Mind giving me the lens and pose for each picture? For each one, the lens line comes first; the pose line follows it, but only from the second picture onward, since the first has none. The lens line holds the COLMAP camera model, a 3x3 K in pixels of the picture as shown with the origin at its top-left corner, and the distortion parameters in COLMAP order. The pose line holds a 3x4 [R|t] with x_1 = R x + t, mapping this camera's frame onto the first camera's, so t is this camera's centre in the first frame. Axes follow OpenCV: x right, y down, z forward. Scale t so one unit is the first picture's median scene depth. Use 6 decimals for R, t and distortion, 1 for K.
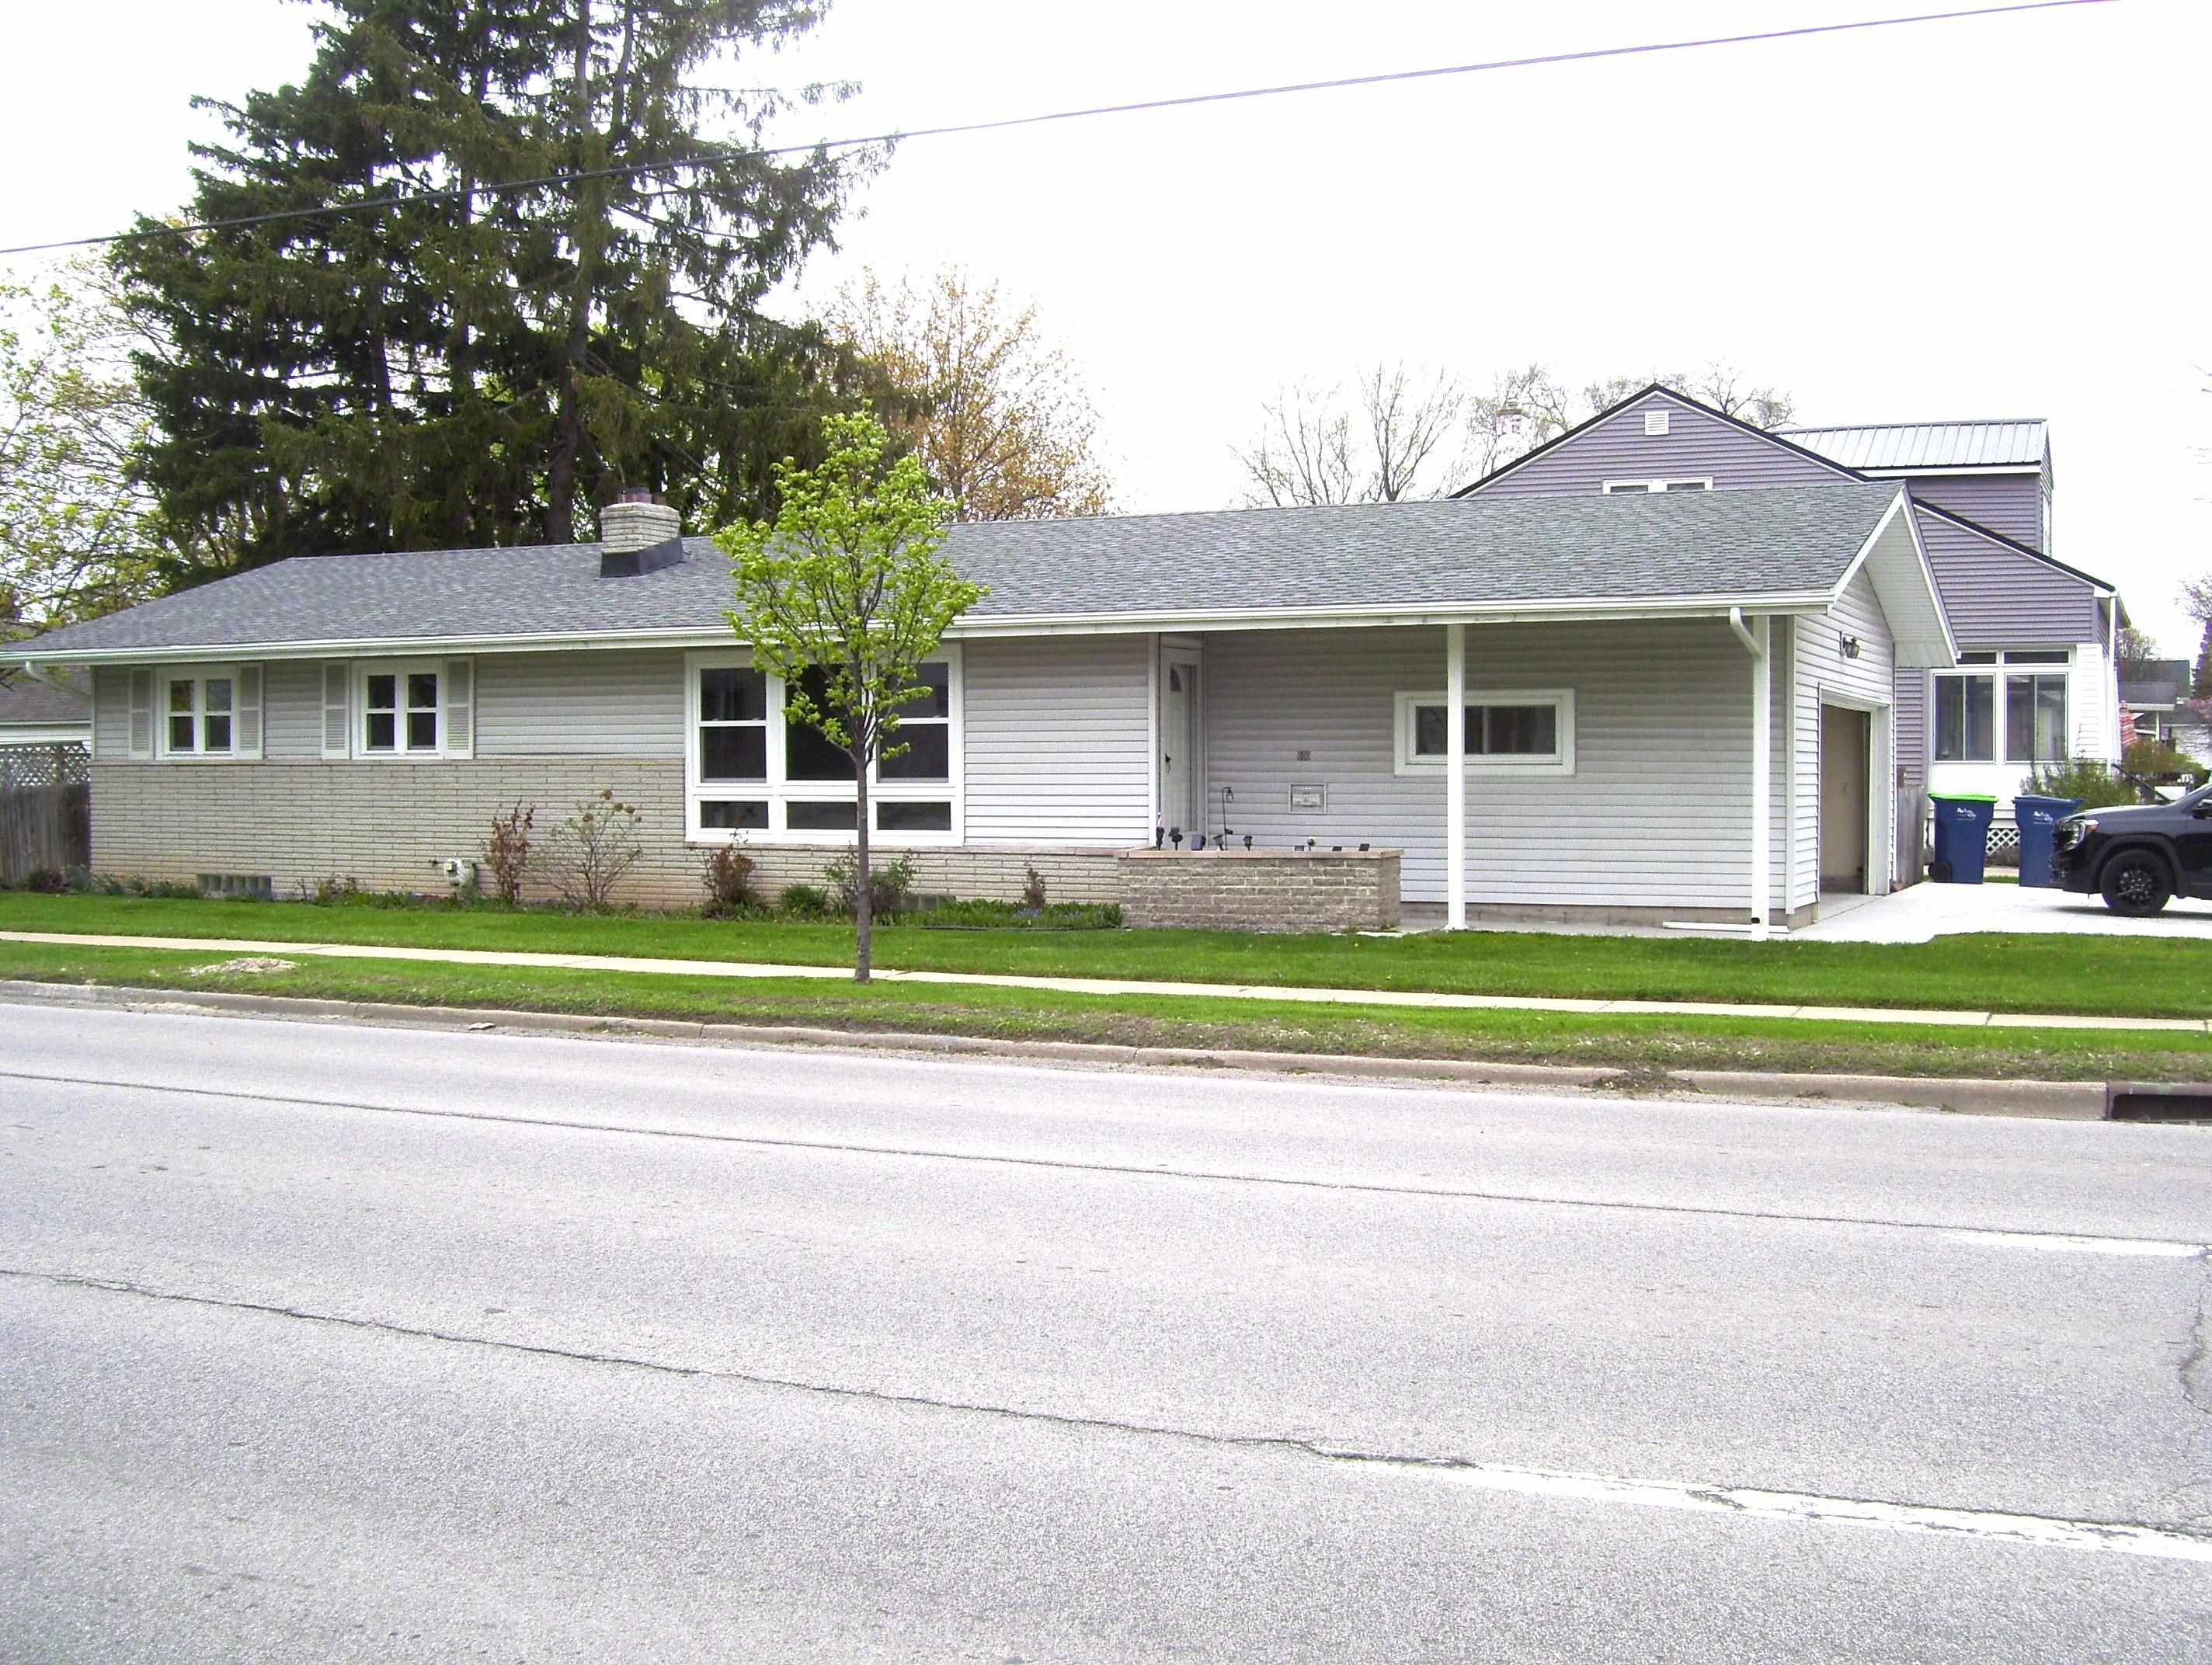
lens RADIAL K [[2444.7, 0, 1108.4], [0, 2444.7, 831.7], [0, 0, 1]] dist [-0.155756, 0.000000]
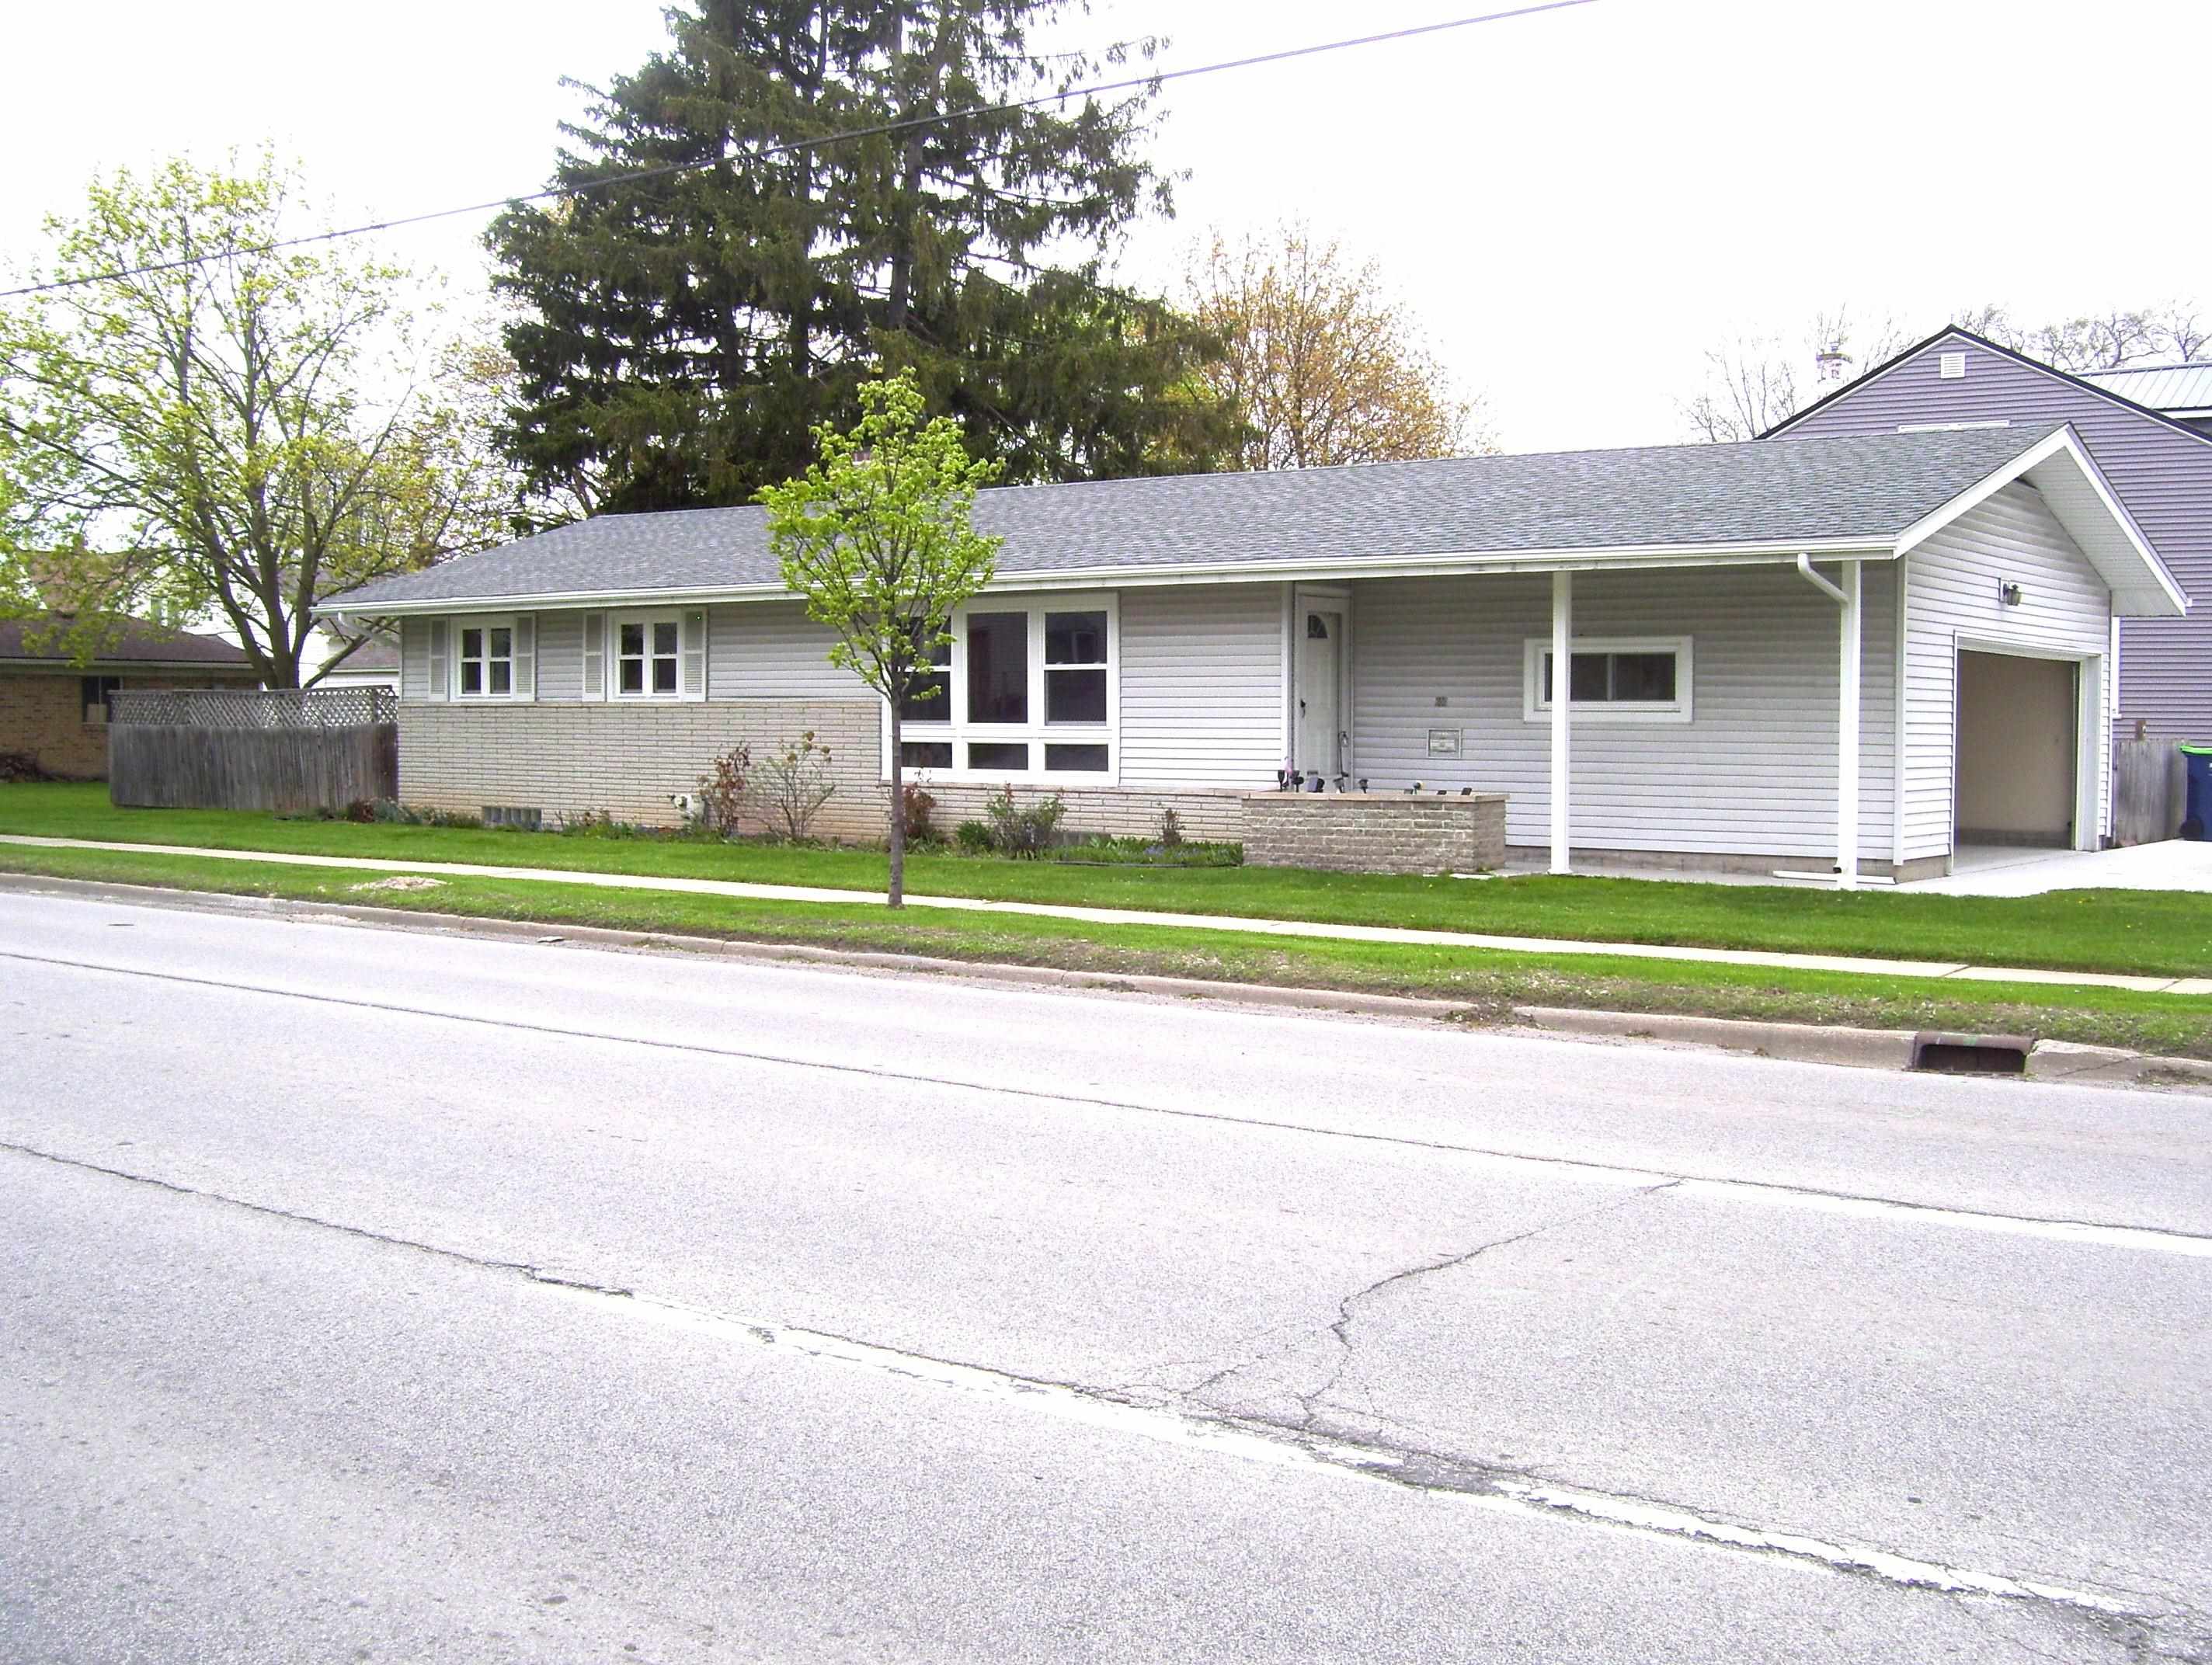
lens RADIAL K [[2444.7, 0, 1109.7], [0, 2444.7, 838.8], [0, 0, 1]] dist [-0.155756, 0.000000]
pose [[0.976141, 0.016531, -0.216509, 0.174457], [-0.011515, 0.999636, 0.024408, 0.002946], [0.216833, -0.021333, 0.975975, -0.024383]]
